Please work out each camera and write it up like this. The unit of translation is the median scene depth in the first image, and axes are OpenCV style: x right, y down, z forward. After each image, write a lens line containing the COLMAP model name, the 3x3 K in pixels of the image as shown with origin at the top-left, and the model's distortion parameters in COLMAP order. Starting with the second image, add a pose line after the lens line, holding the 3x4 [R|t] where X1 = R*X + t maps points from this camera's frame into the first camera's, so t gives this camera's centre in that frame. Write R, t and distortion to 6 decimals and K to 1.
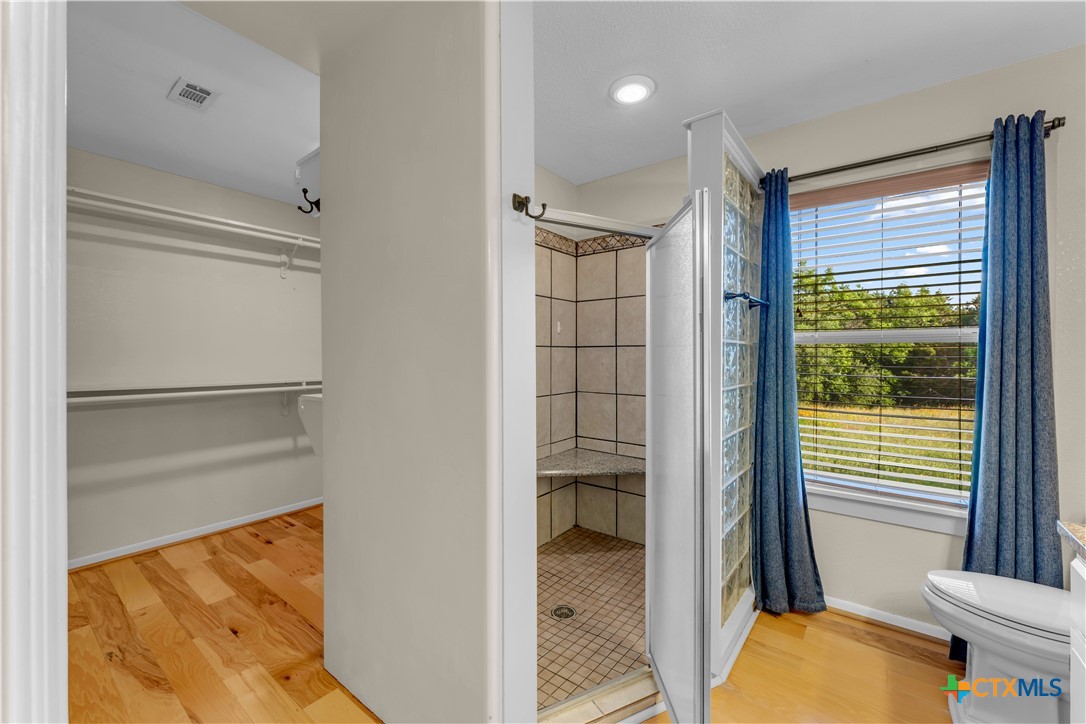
lens RADIAL K [[436.6, 0, 542.1], [0, 436.6, 359.4], [0, 0, 1]] dist [0.000662, -0.000738]
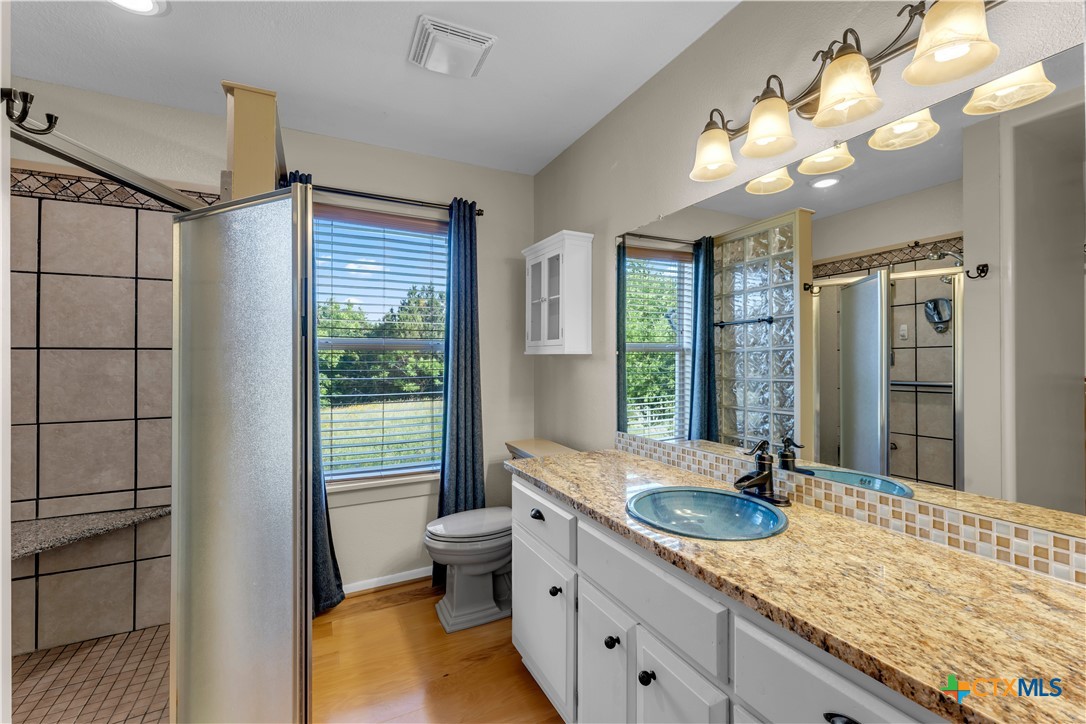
lens RADIAL K [[465.6, 0, 543.3], [0, 465.6, 357.1], [0, 0, 1]] dist [-0.000430, -0.000197]
pose [[0.425828, 0.001608, 0.904803, -0.218296], [0.014466, 0.999858, -0.008586, -0.001609], [-0.904688, 0.016745, 0.425745, 0.077352]]
